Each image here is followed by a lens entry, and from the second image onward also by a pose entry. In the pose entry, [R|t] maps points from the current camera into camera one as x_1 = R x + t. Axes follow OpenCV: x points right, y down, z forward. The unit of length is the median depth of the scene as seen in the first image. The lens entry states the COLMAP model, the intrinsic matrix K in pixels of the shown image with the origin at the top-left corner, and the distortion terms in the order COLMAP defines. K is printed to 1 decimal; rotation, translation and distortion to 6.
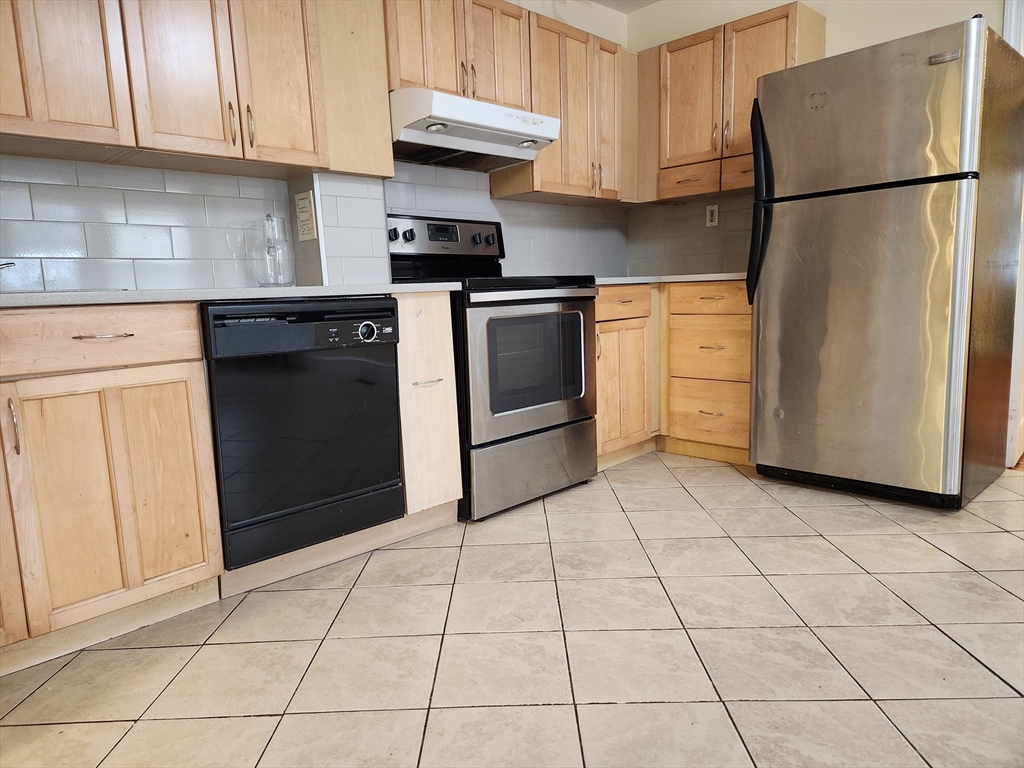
lens RADIAL K [[682.0, 0, 512.0], [0, 682.0, 384.0], [0, 0, 1]] dist [0.064693, -0.001773]
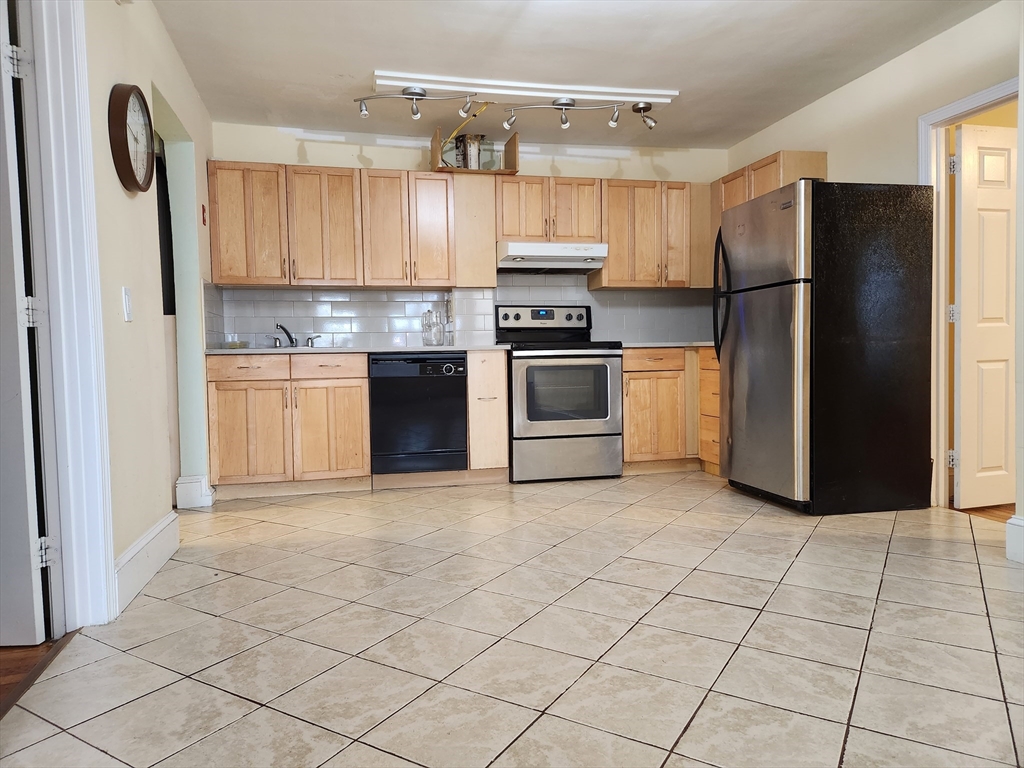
lens RADIAL K [[682.0, 0, 512.0], [0, 682.0, 384.0], [0, 0, 1]] dist [0.064693, -0.001773]
pose [[0.853628, 0.045925, -0.518855, 0.770210], [-0.087136, 0.994659, -0.055318, 0.046806], [0.513543, 0.092432, 0.853071, -0.465620]]
